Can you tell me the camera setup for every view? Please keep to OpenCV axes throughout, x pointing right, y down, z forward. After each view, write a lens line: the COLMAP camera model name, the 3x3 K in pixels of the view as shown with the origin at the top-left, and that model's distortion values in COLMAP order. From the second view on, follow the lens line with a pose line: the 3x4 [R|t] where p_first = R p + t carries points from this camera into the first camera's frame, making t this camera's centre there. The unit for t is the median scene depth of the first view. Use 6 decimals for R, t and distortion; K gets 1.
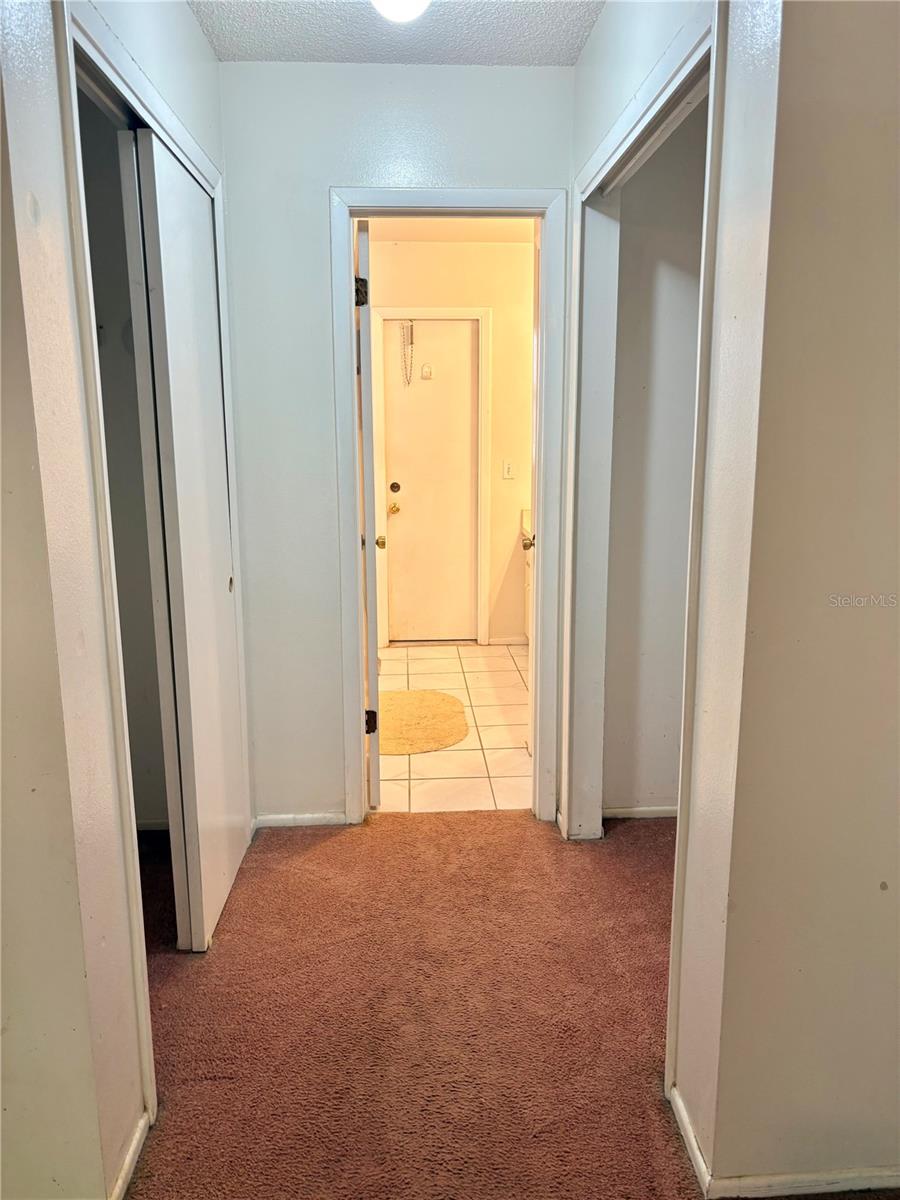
lens RADIAL K [[896.1, 0, 478.8], [0, 896.1, 599.9], [0, 0, 1]] dist [-0.001652, -0.002288]
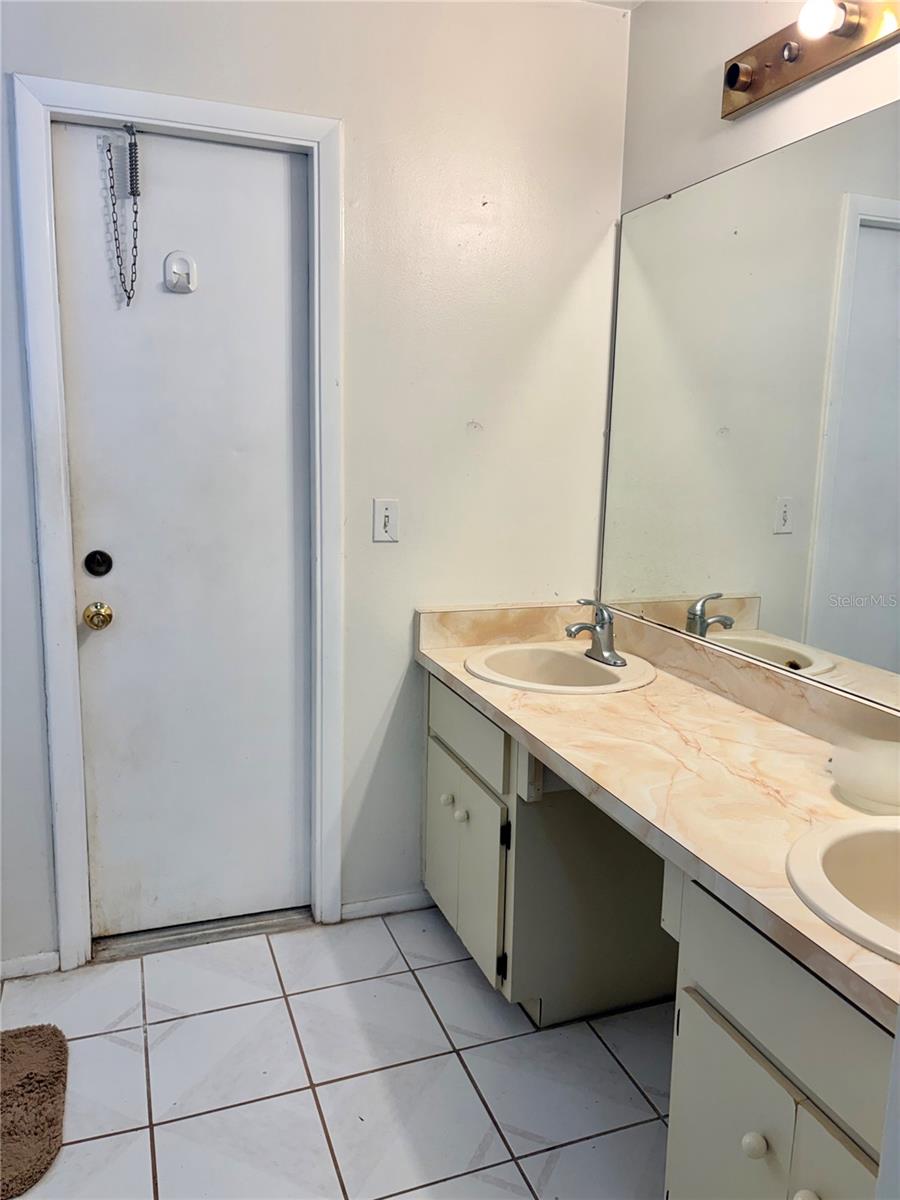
lens RADIAL K [[896.1, 0, 478.8], [0, 896.1, 599.9], [0, 0, 1]] dist [-0.001652, -0.002288]
pose [[0.956083, -0.027712, 0.291784, -0.048665], [0.030736, 0.999511, -0.005786, -0.102798], [-0.291481, 0.014500, 0.956467, 0.573443]]
